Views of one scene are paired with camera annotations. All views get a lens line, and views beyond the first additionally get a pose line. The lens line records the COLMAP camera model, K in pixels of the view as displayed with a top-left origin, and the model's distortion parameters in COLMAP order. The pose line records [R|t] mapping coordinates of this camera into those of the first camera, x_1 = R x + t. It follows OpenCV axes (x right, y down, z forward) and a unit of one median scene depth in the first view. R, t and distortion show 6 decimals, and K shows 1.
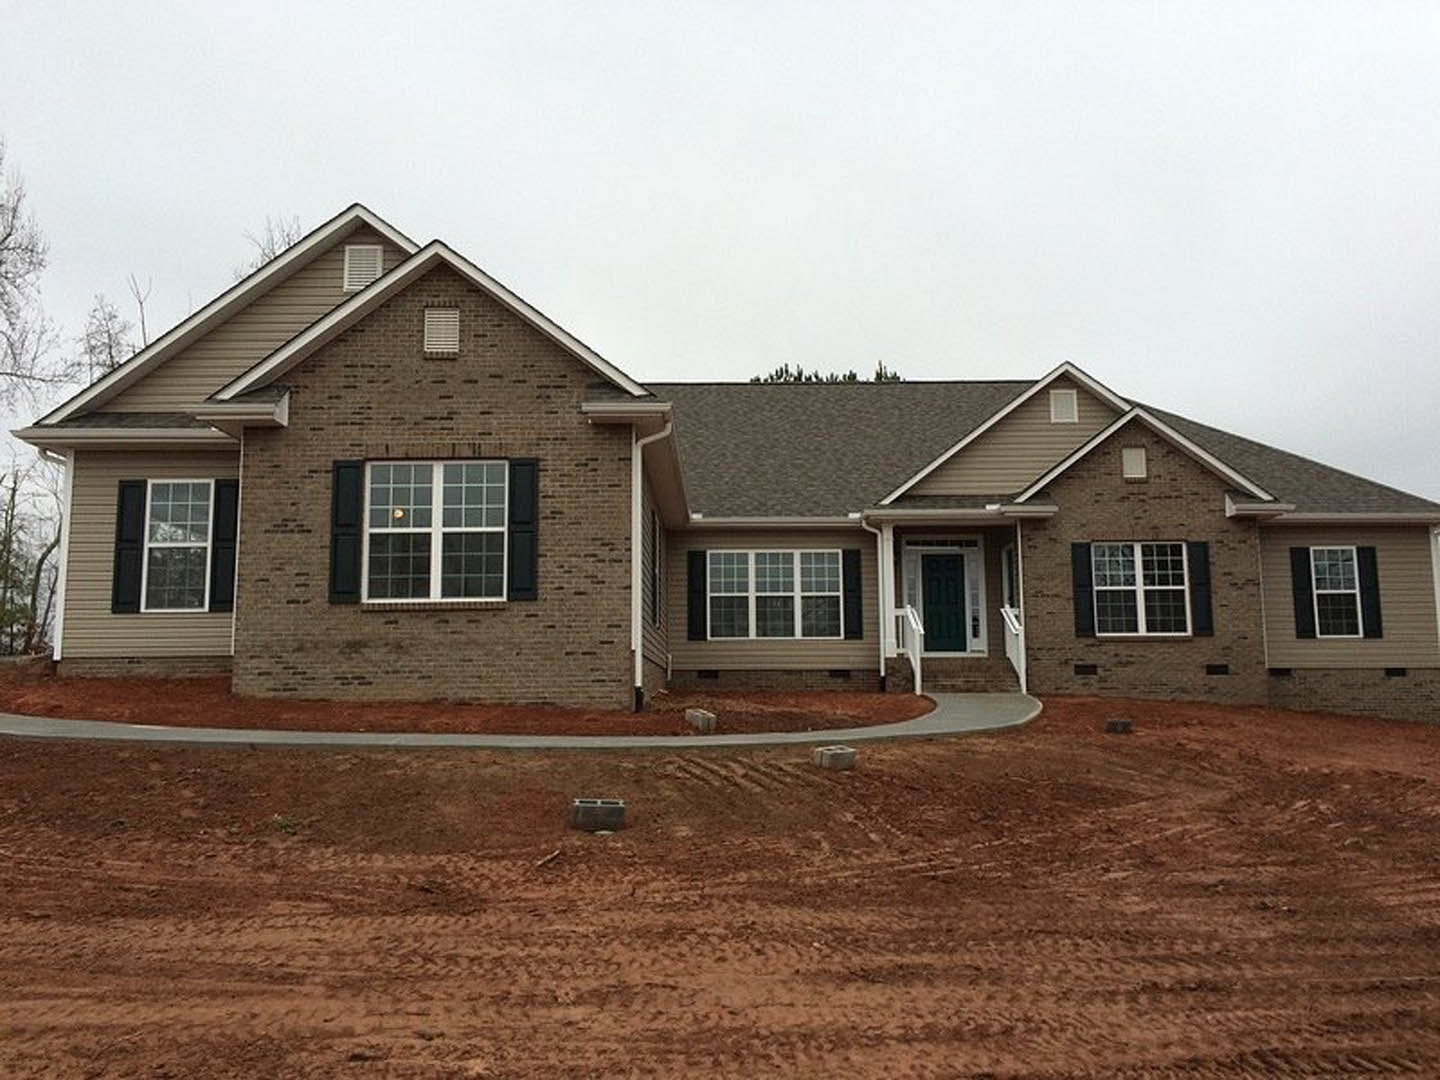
lens RADIAL K [[1225.9, 0, 720.3], [0, 1225.9, 542.5], [0, 0, 1]] dist [0.080540, -0.058211]
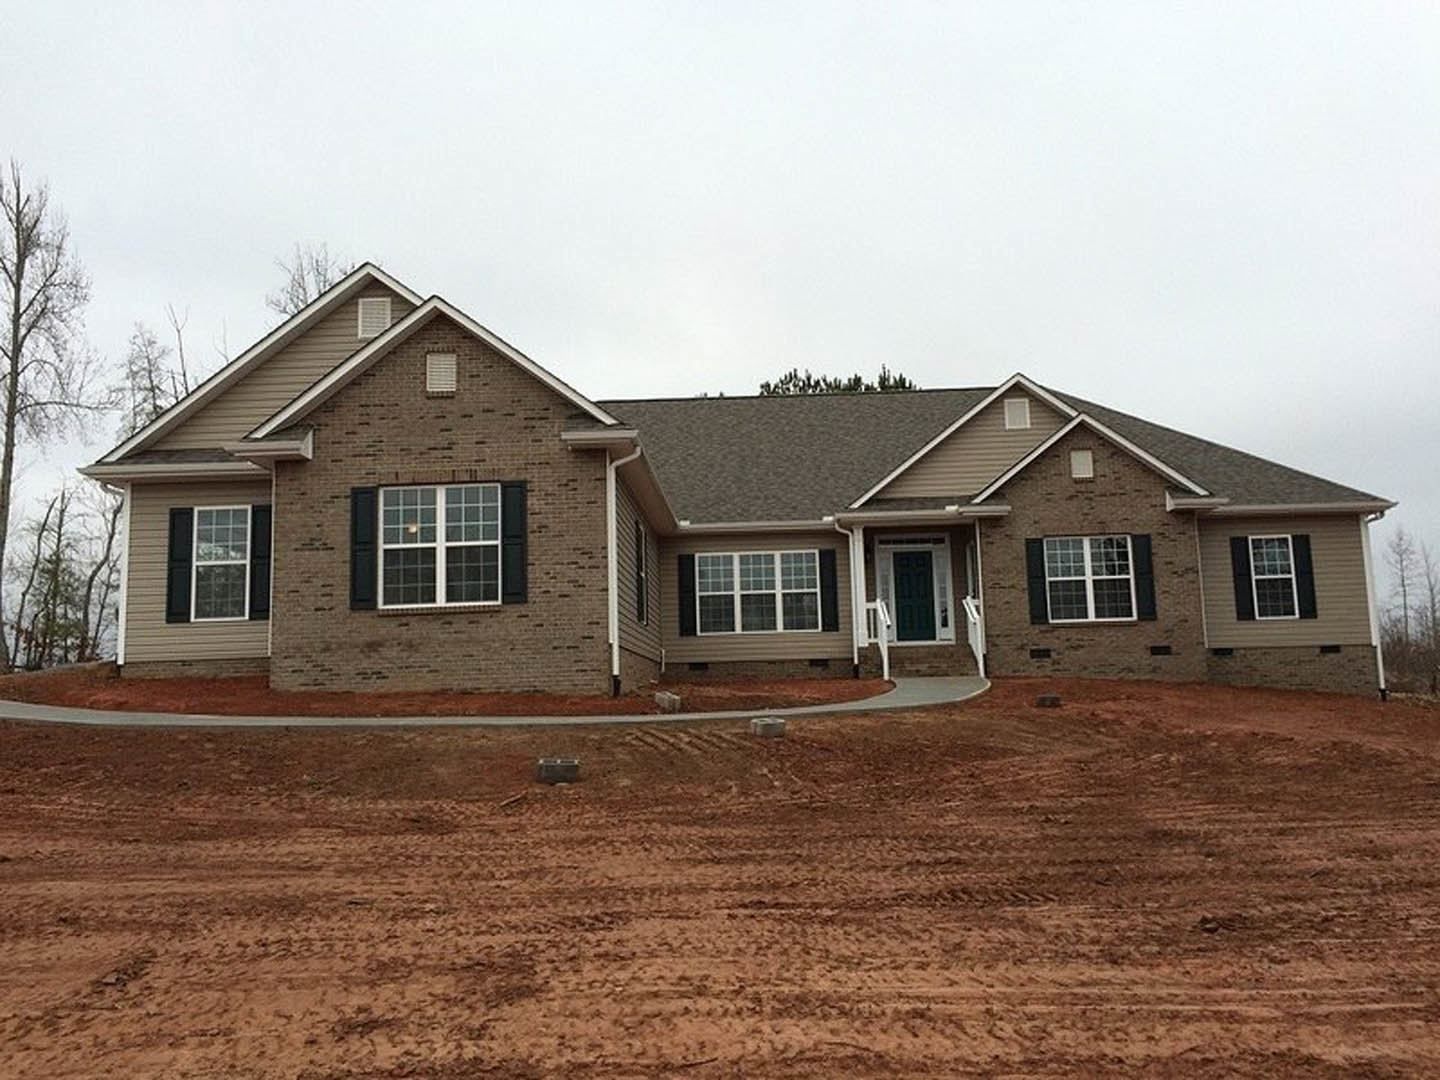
lens RADIAL K [[1225.9, 0, 722.8], [0, 1225.9, 536.6], [0, 0, 1]] dist [0.080540, -0.058211]
pose [[0.999361, -0.026131, -0.024396, 0.063163], [0.026030, 0.999651, -0.004449, -0.005335], [0.024503, 0.003811, 0.999692, -0.153397]]
